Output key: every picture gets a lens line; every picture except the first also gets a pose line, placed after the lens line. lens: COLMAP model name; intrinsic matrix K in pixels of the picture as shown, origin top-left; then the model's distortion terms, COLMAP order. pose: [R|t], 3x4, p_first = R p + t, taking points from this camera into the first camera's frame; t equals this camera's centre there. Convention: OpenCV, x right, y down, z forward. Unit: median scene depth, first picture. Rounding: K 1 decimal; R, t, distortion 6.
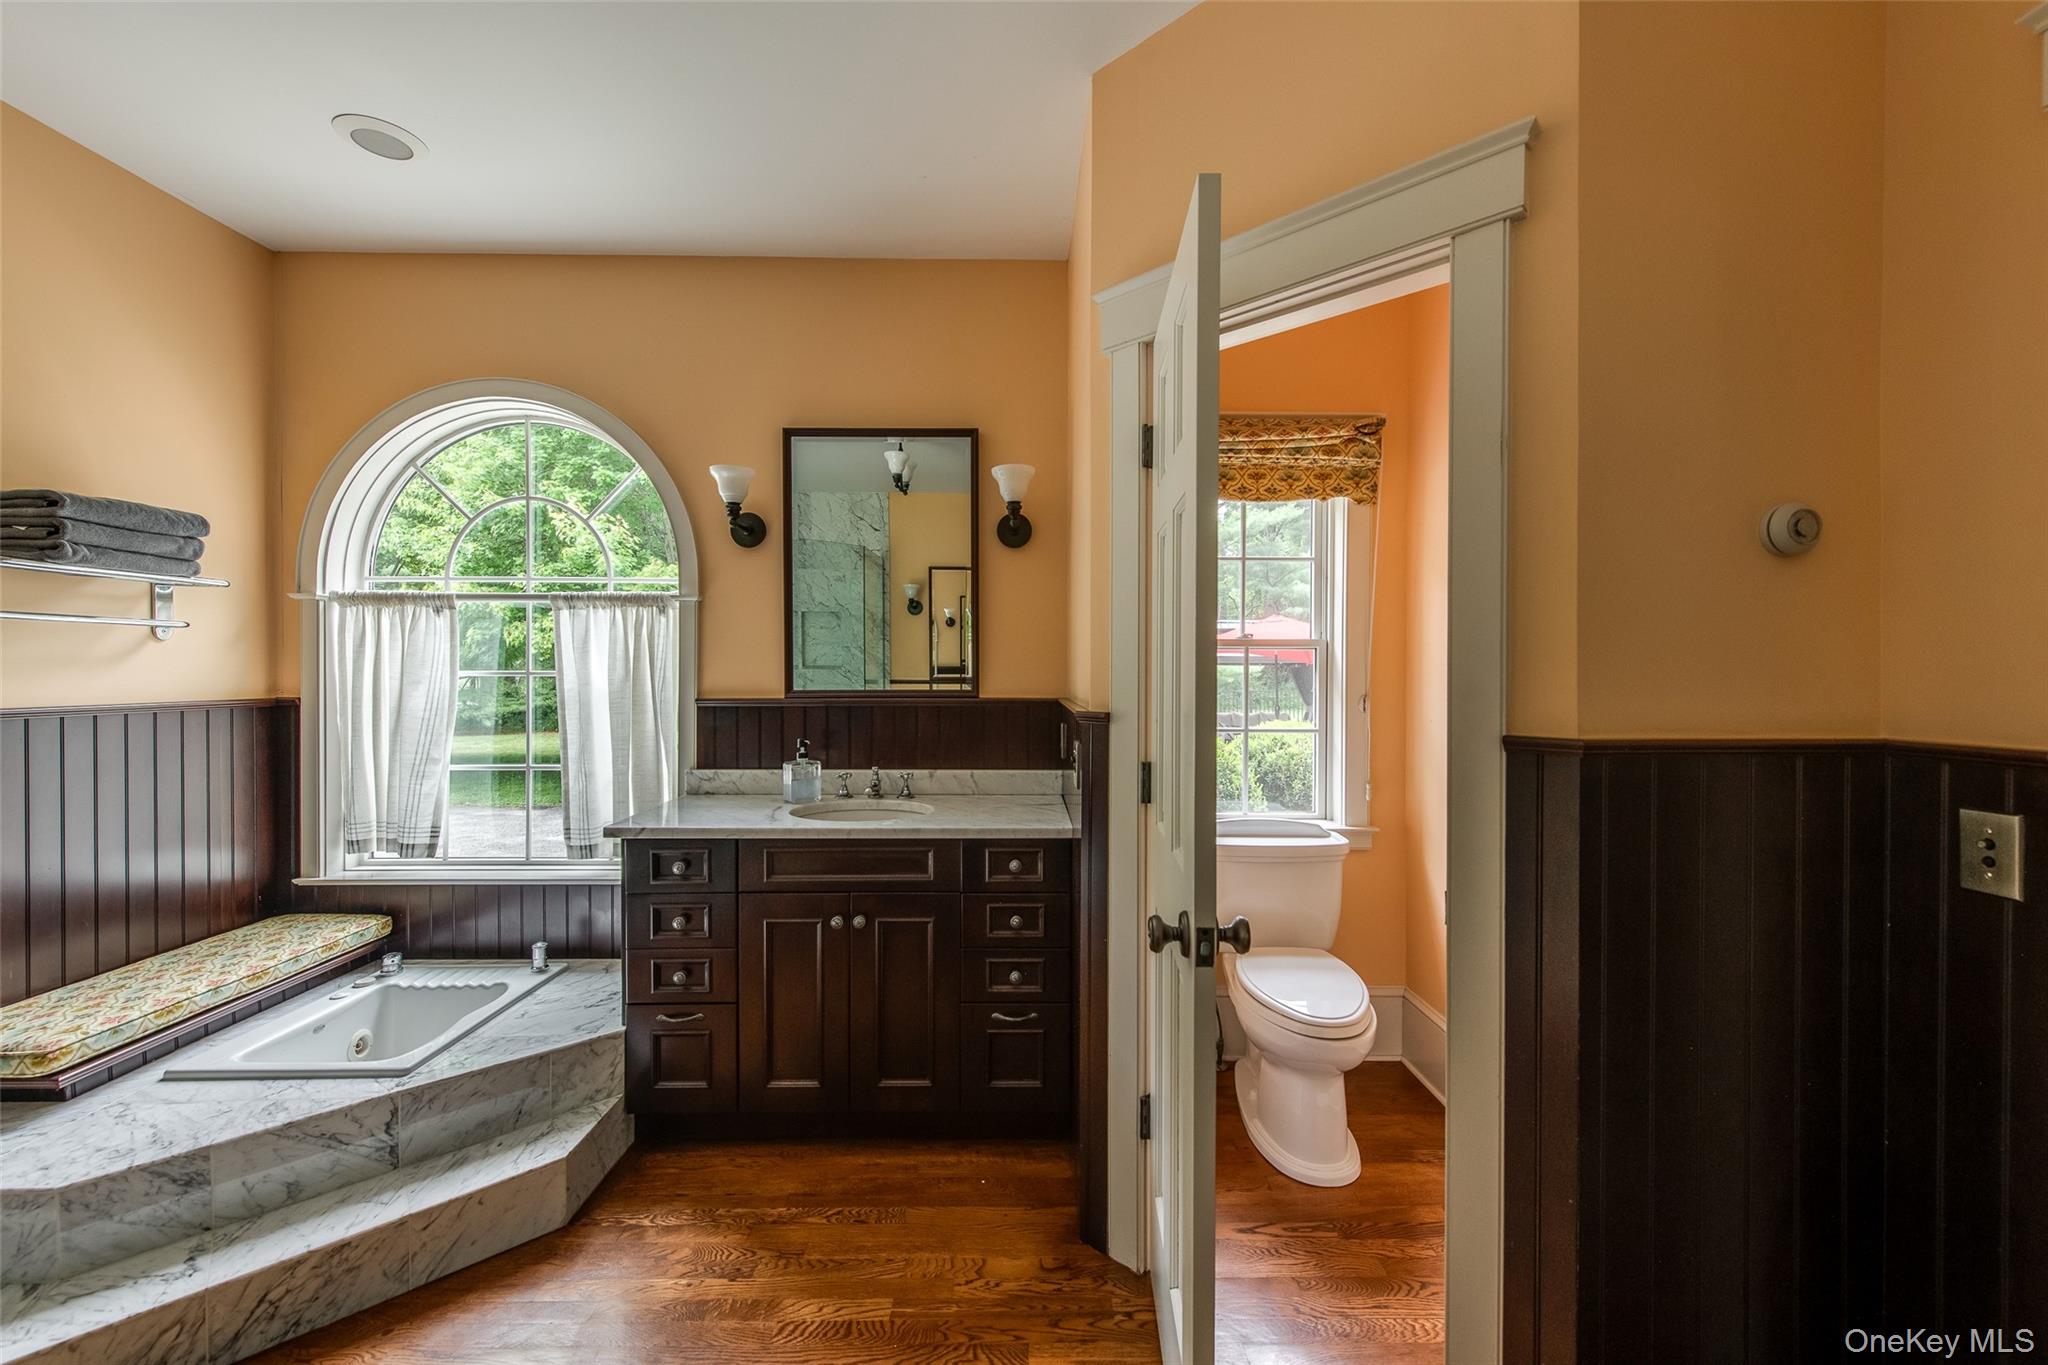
lens RADIAL K [[807.1, 0, 1020.3], [0, 807.1, 677.2], [0, 0, 1]] dist [0.002459, -0.000534]
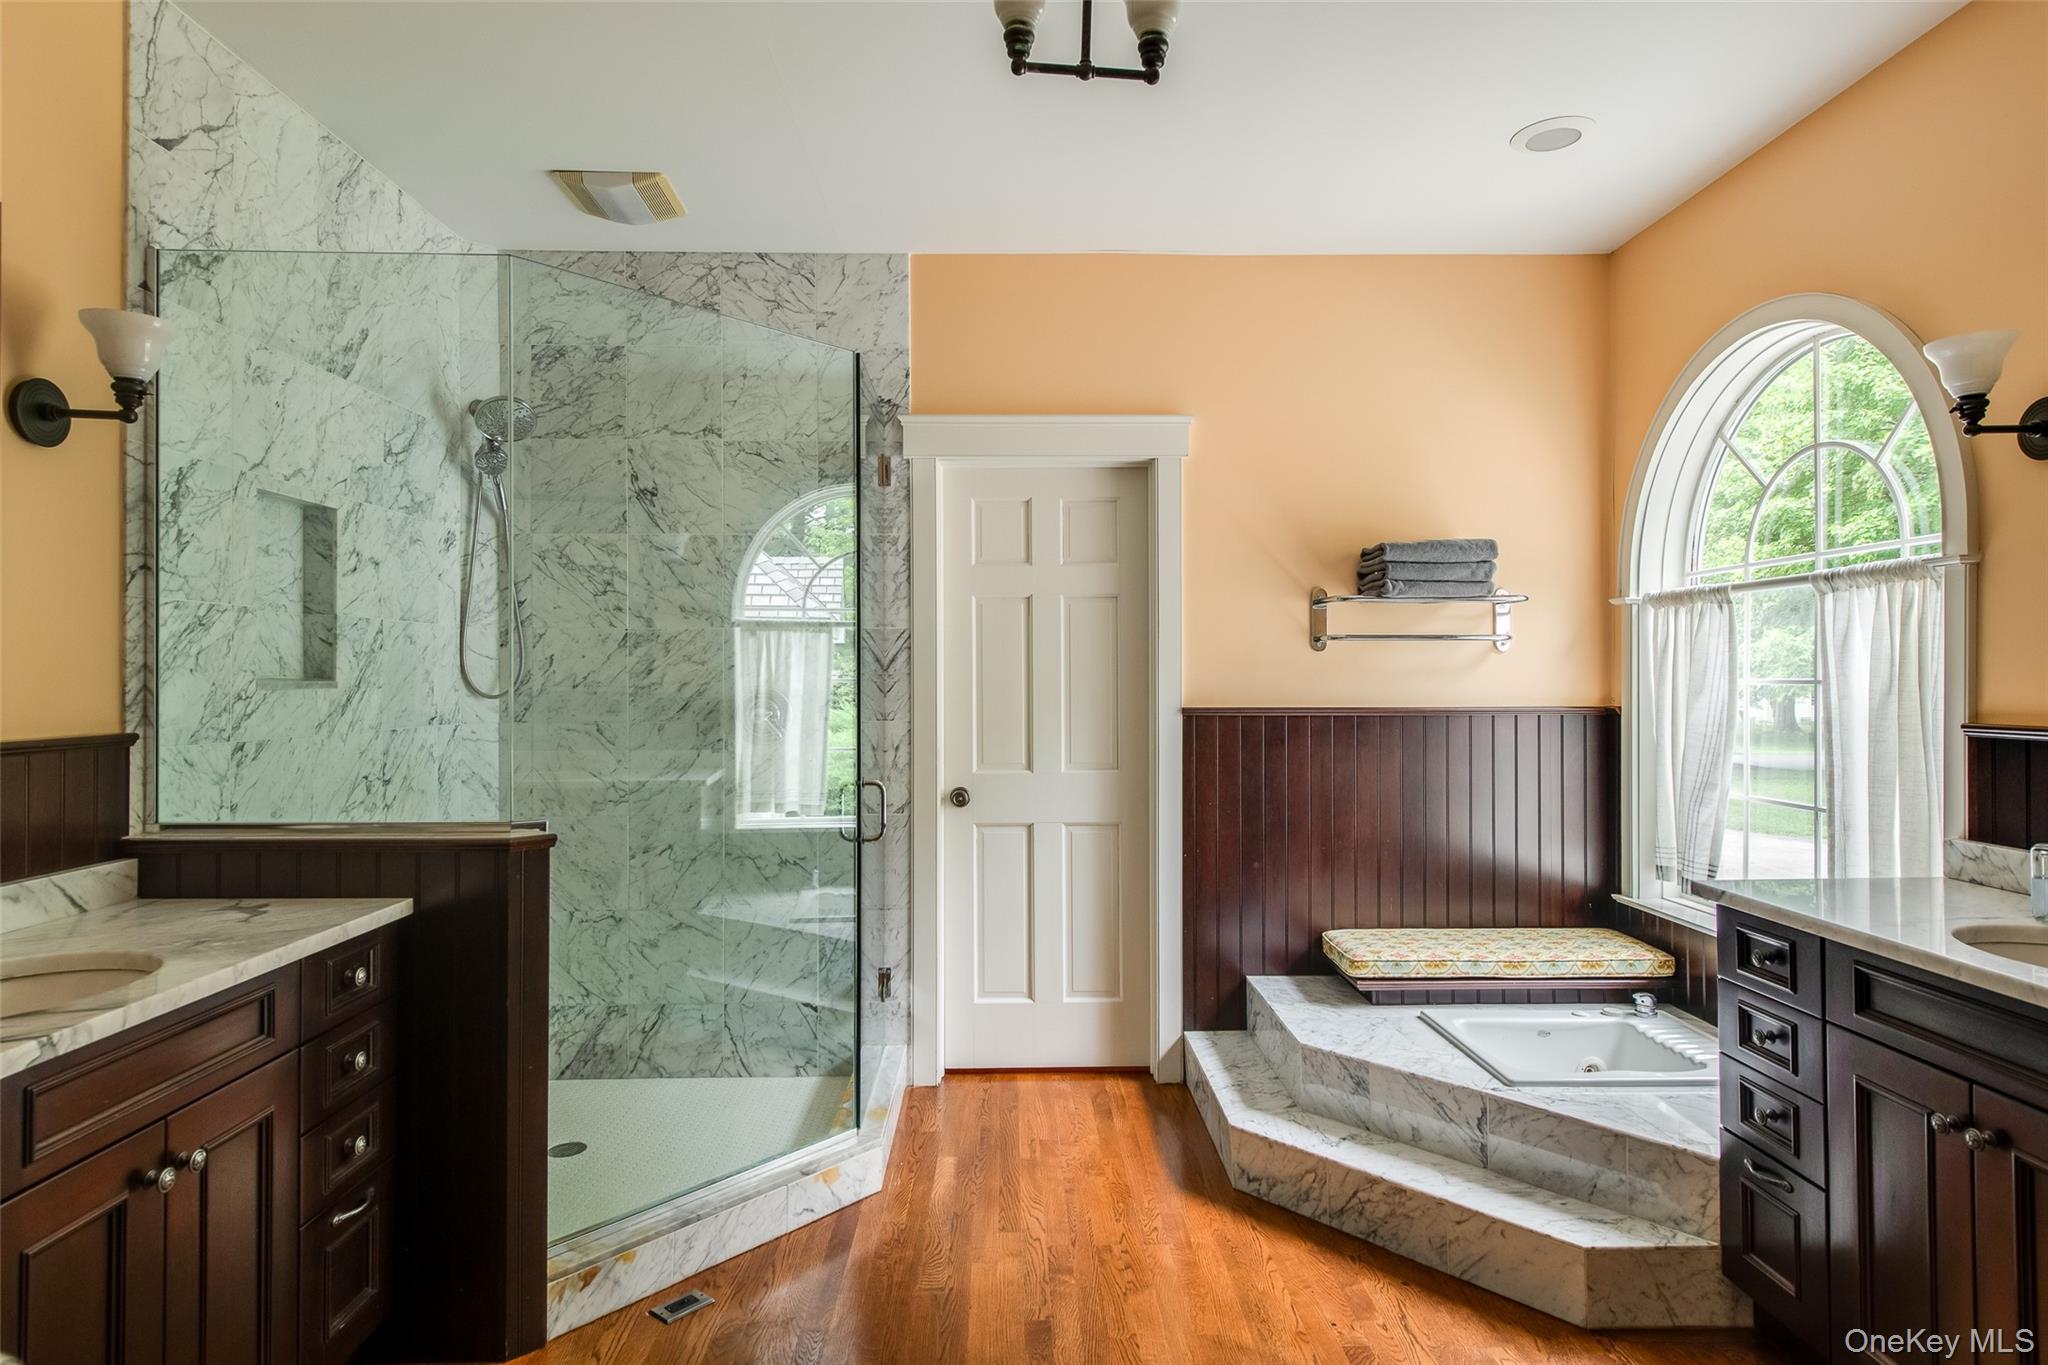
lens RADIAL K [[1118.8, 0, 1019.8], [0, 1118.8, 675.6], [0, 0, 1]] dist [-0.000654, 0.000993]
pose [[0.010808, -0.004228, -0.999933, 0.544006], [-0.006754, 0.999968, -0.004301, -0.001436], [0.999919, 0.006800, 0.010779, 0.341049]]
